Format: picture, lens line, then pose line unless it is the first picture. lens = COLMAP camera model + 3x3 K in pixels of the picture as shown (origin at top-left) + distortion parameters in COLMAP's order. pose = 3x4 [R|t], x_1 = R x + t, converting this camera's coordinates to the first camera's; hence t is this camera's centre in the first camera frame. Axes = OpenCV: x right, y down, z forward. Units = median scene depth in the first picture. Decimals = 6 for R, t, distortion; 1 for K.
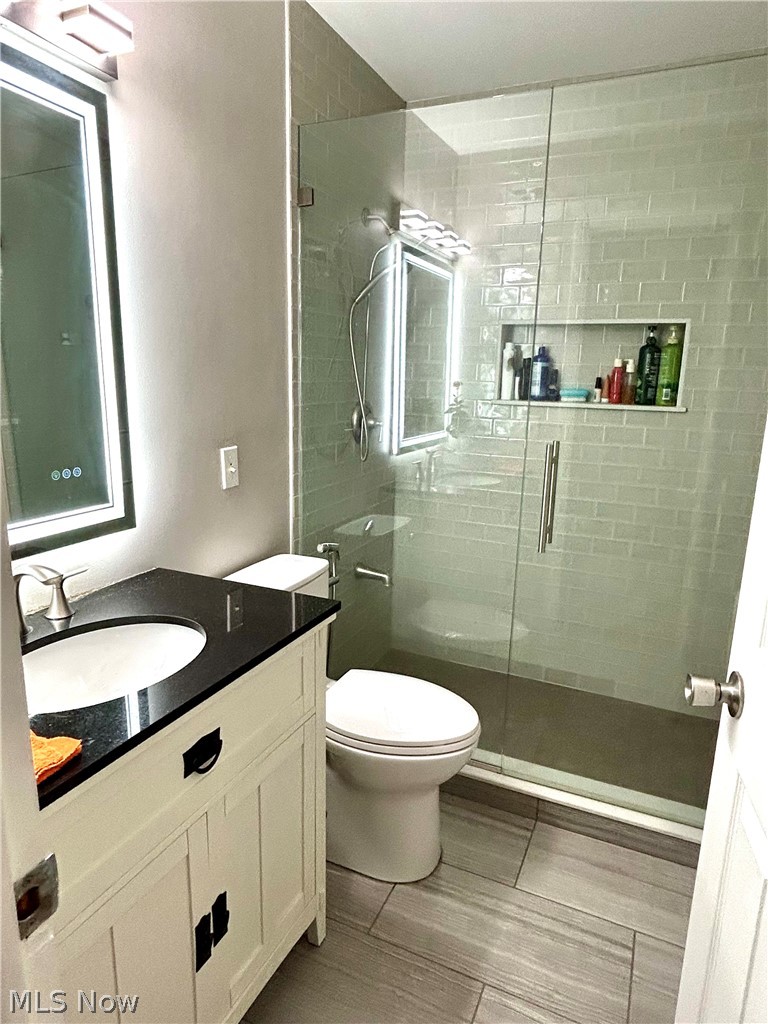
lens RADIAL K [[621.3, 0, 382.2], [0, 621.3, 512.8], [0, 0, 1]] dist [-0.007831, 0.003373]
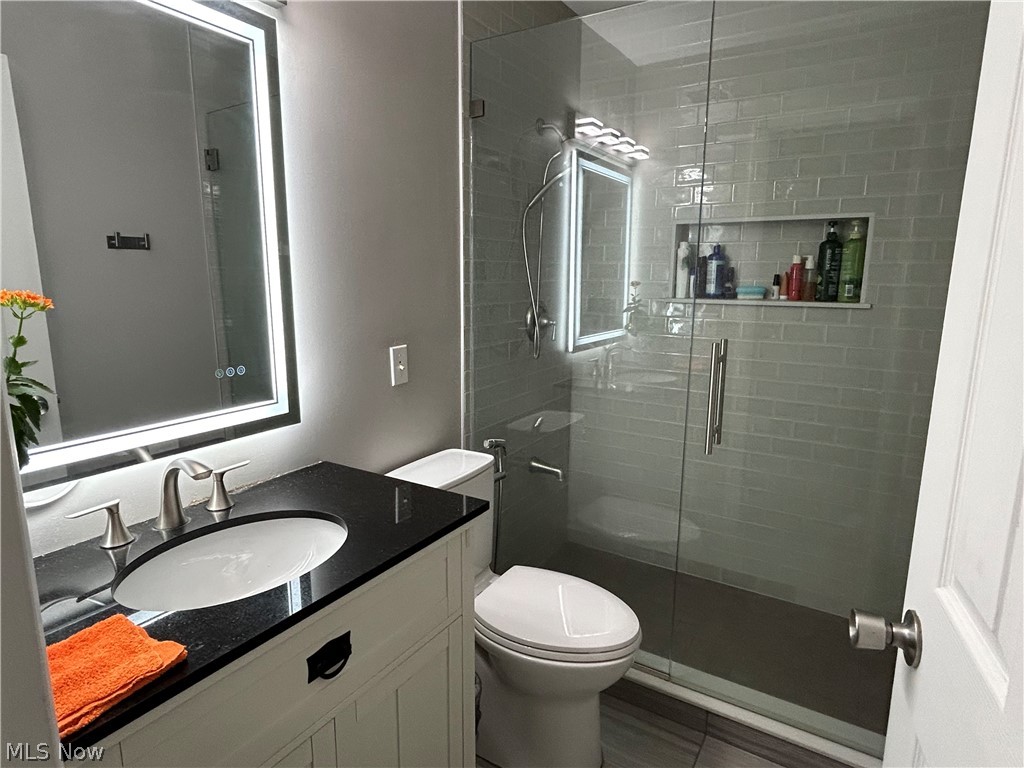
lens RADIAL K [[564.8, 0, 514.8], [0, 564.8, 380.1], [0, 0, 1]] dist [-0.008245, 0.004929]
pose [[0.991316, 0.006707, -0.131328, 0.067325], [-0.012054, 0.999128, -0.039963, -0.011598], [0.130945, 0.041199, 0.990533, 0.078056]]
